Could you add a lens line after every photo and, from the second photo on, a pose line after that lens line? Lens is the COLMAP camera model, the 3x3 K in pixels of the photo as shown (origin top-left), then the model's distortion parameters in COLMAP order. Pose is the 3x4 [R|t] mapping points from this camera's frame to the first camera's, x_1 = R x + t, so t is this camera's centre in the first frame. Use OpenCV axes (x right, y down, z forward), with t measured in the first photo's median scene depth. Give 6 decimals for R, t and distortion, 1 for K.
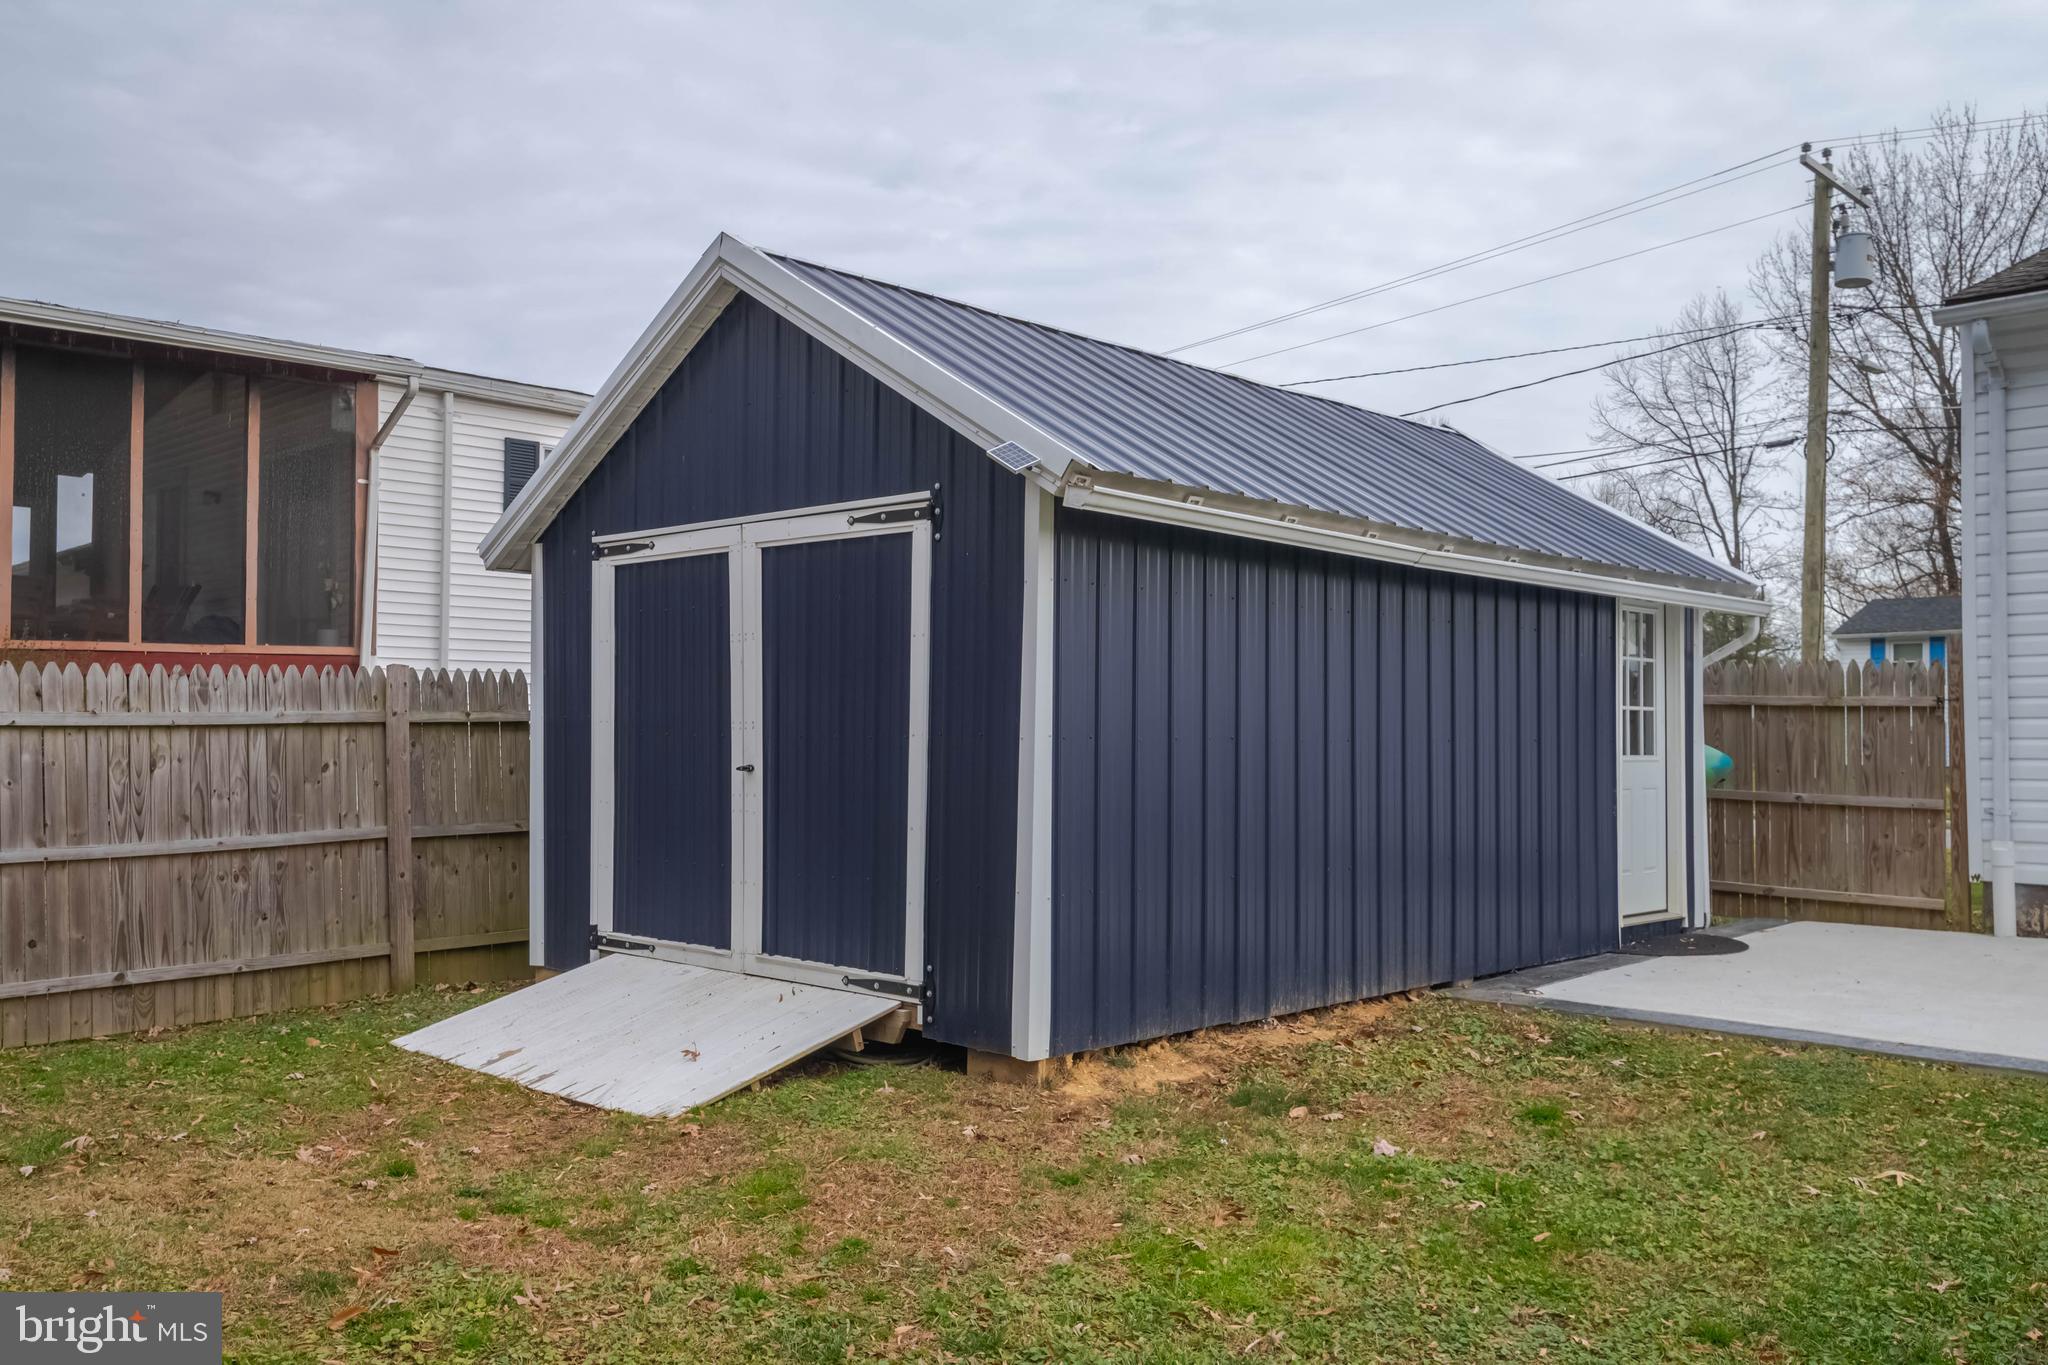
lens RADIAL K [[1664.7, 0, 1054.9], [0, 1664.7, 679.6], [0, 0, 1]] dist [0.028788, 0.008954]
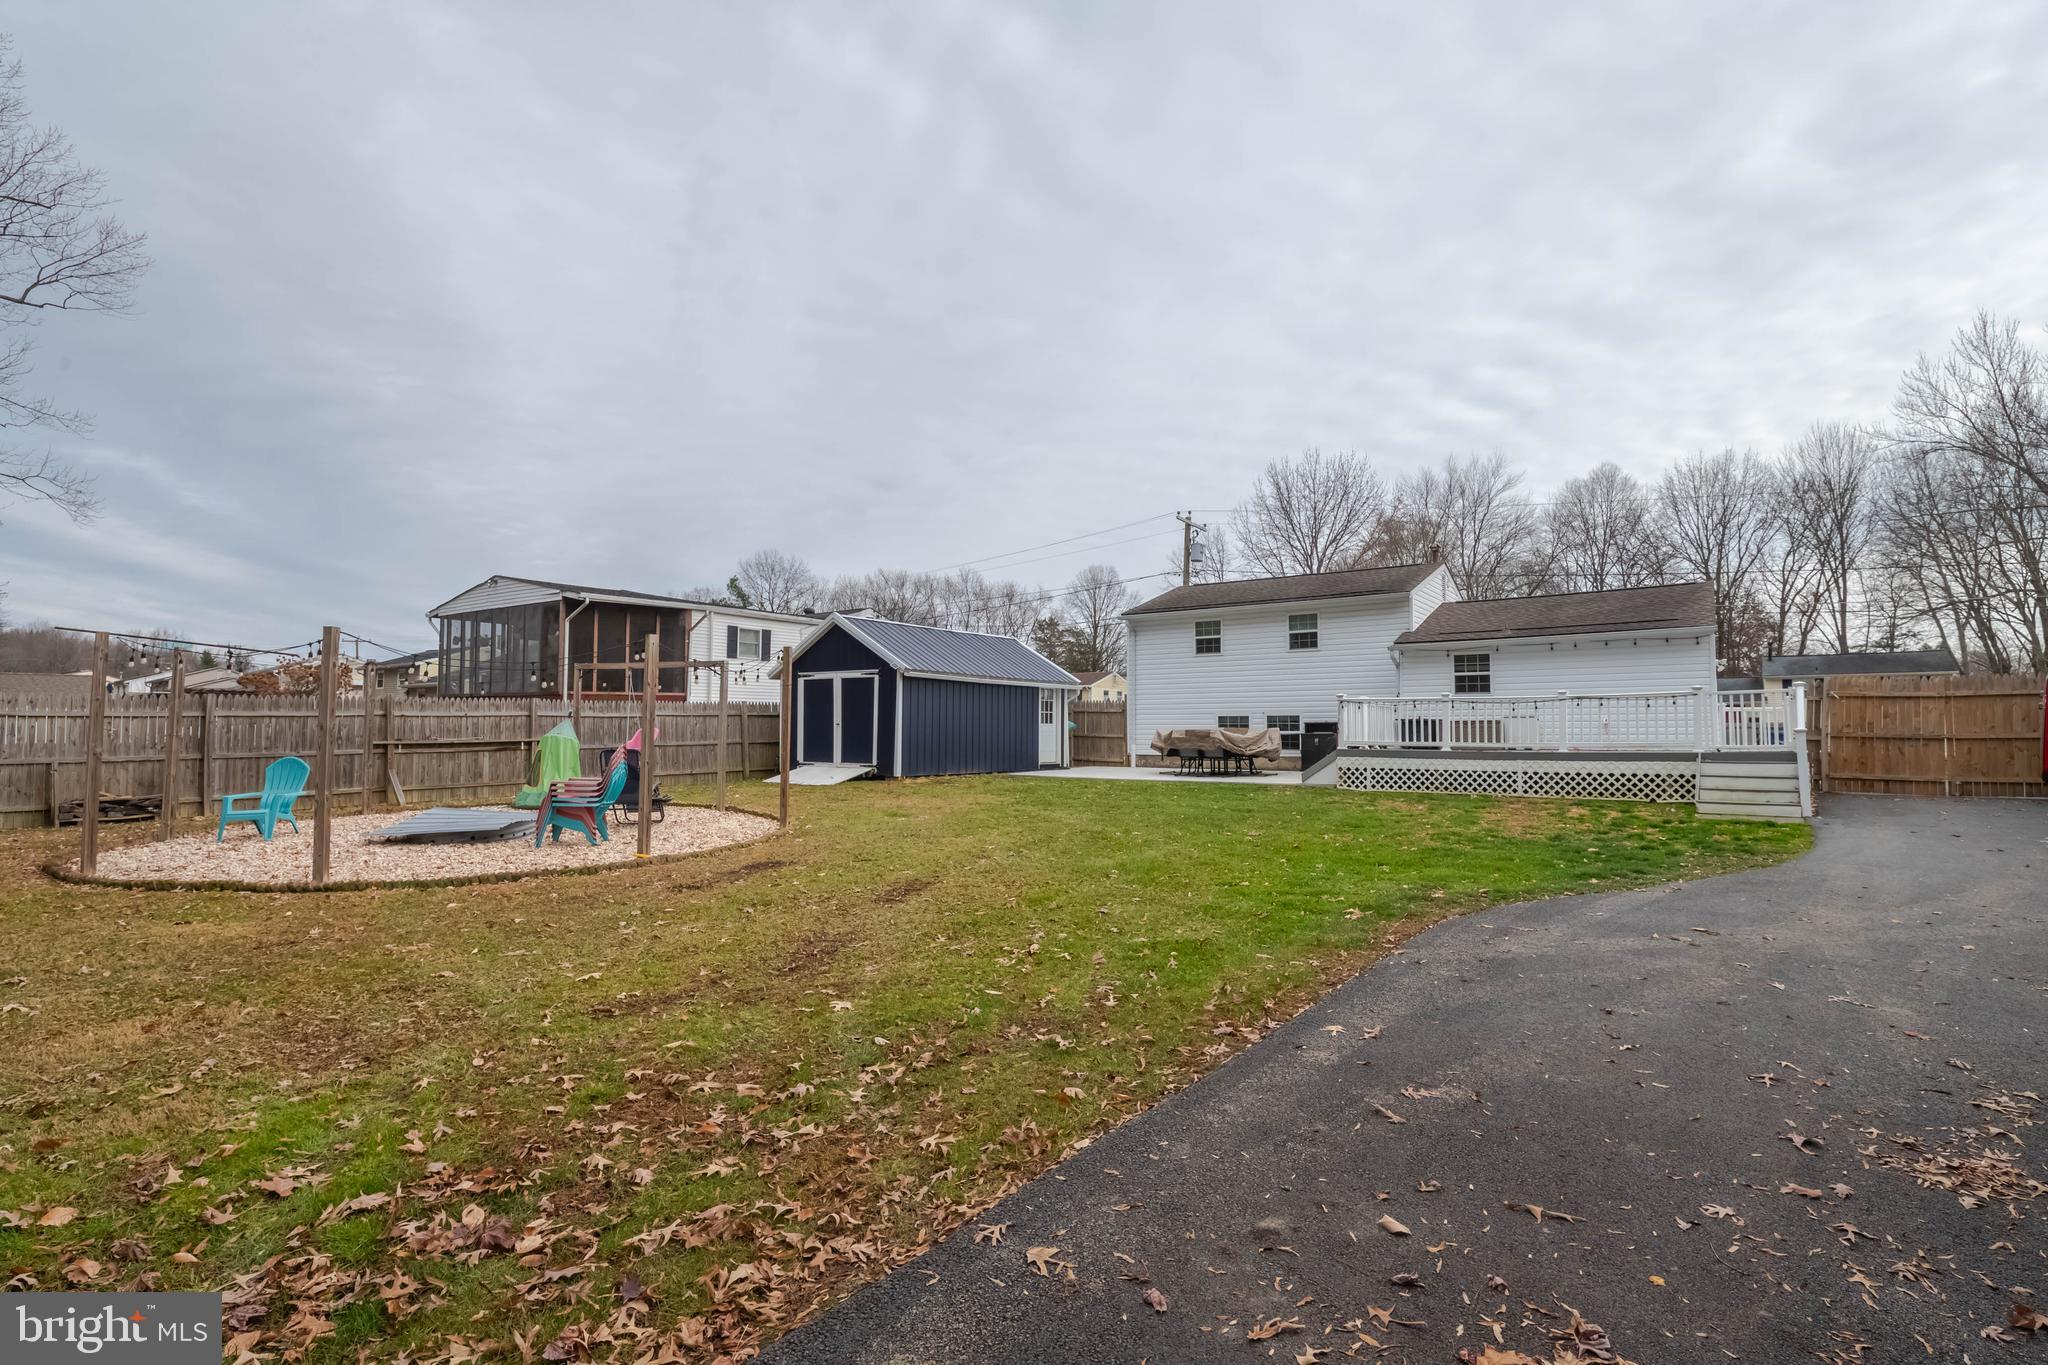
lens RADIAL K [[972.8, 0, 1030.3], [0, 972.8, 666.4], [0, 0, 1]] dist [-0.012334, 0.000077]
pose [[0.992853, 0.007426, 0.119114, 0.022166], [-0.003683, 0.999494, -0.031609, -0.020059], [-0.119288, 0.030944, 0.992377, -1.364933]]
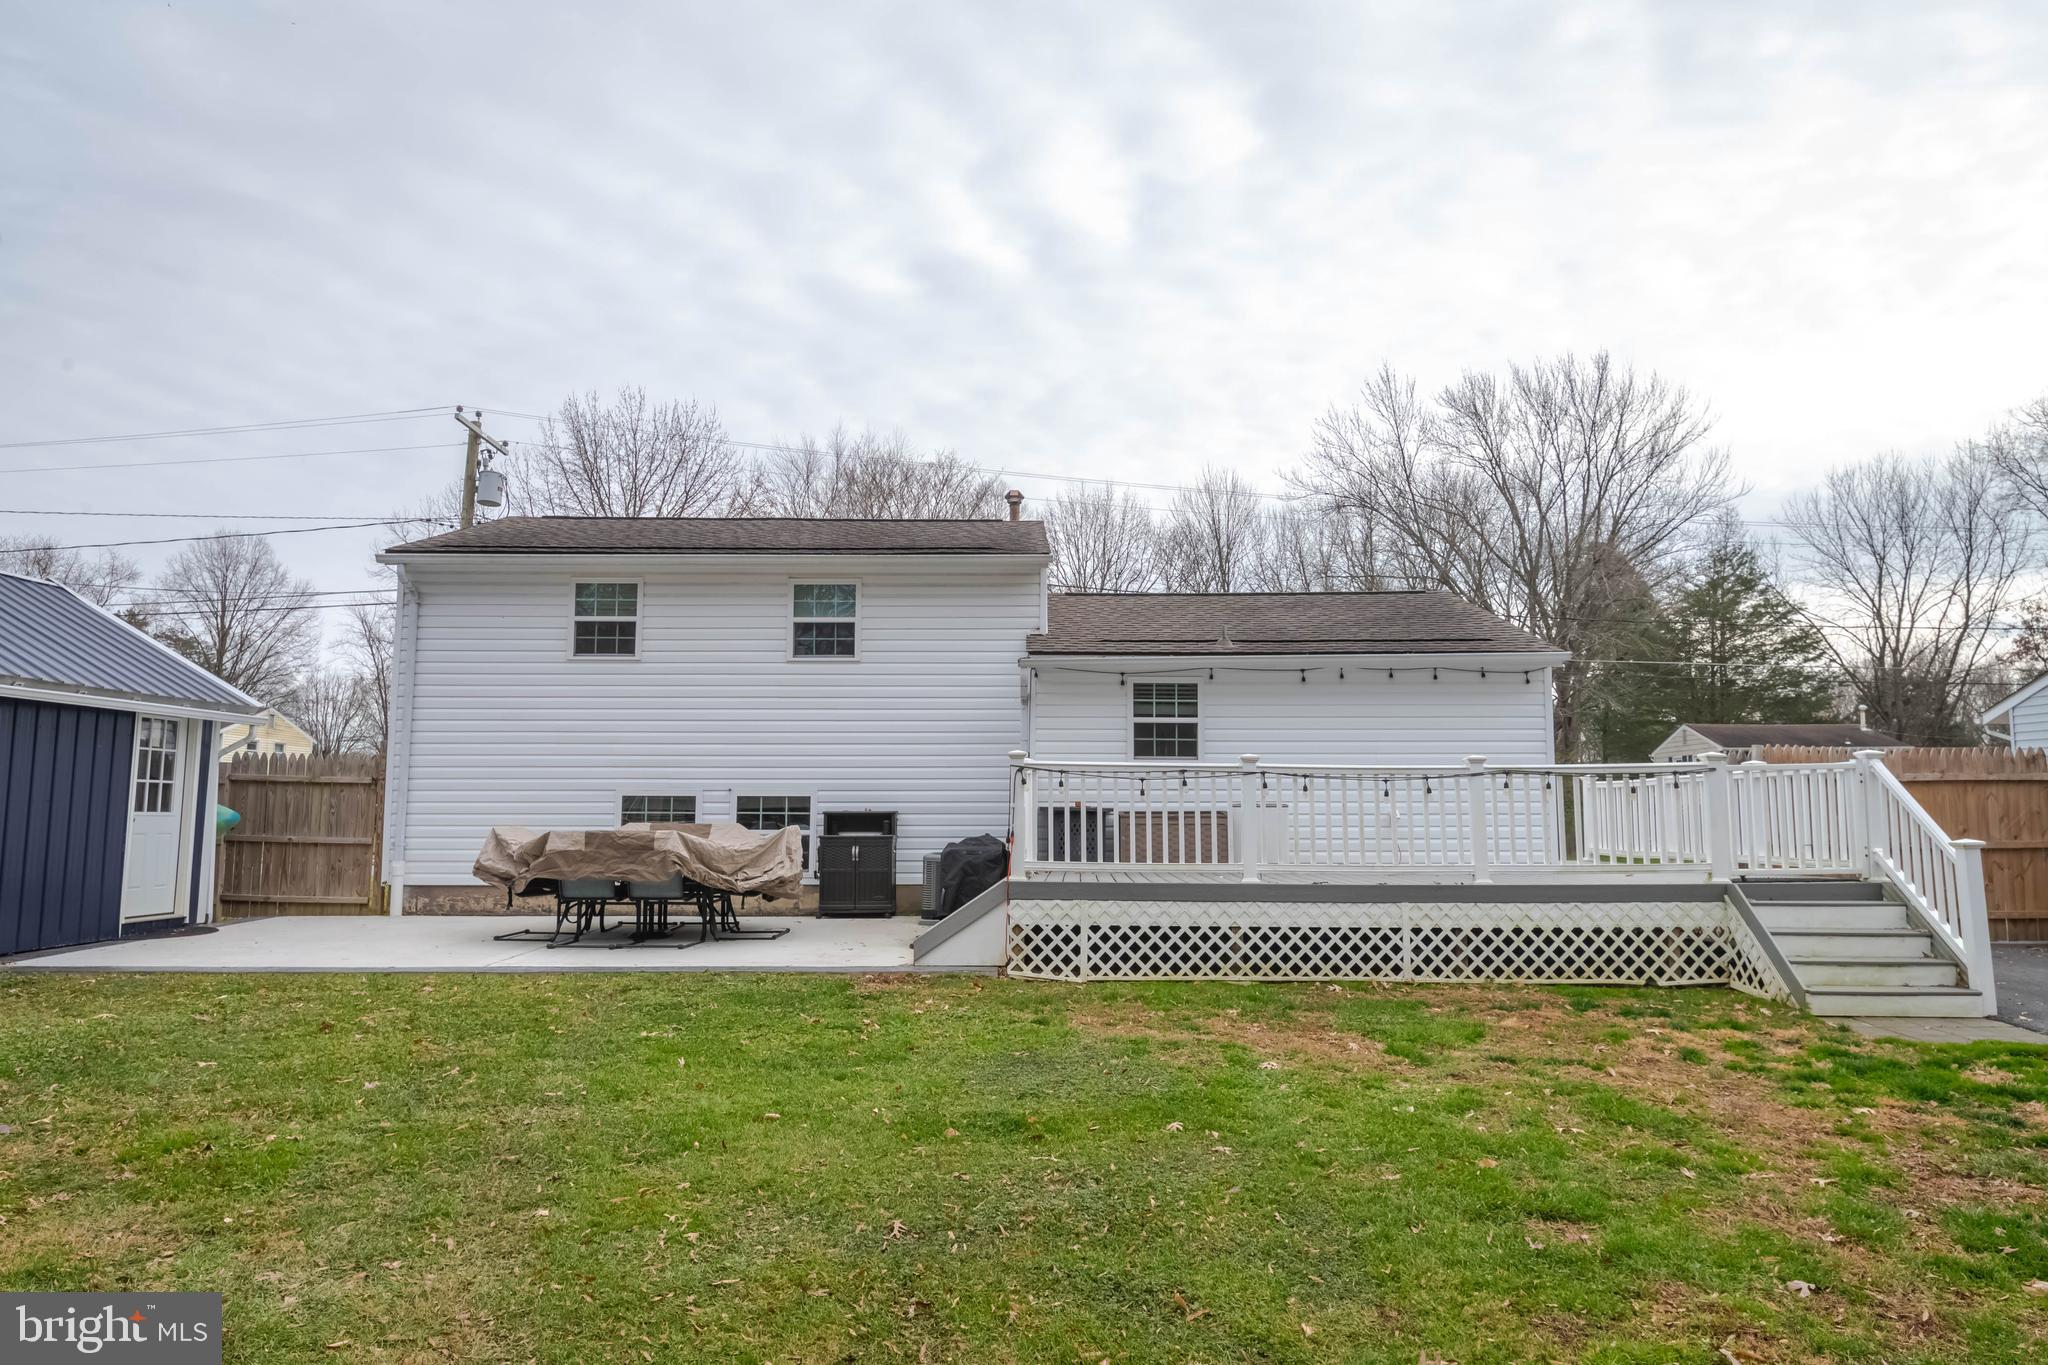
lens RADIAL K [[1308.1, 0, 1024.0], [0, 1308.1, 682.5], [0, 0, 1]] dist [0.018240, -0.000672]
pose [[0.734989, 0.068808, 0.674579, 0.107653], [-0.026485, 0.996992, -0.072838, -0.006598], [-0.677562, 0.035669, 0.734601, -0.447659]]
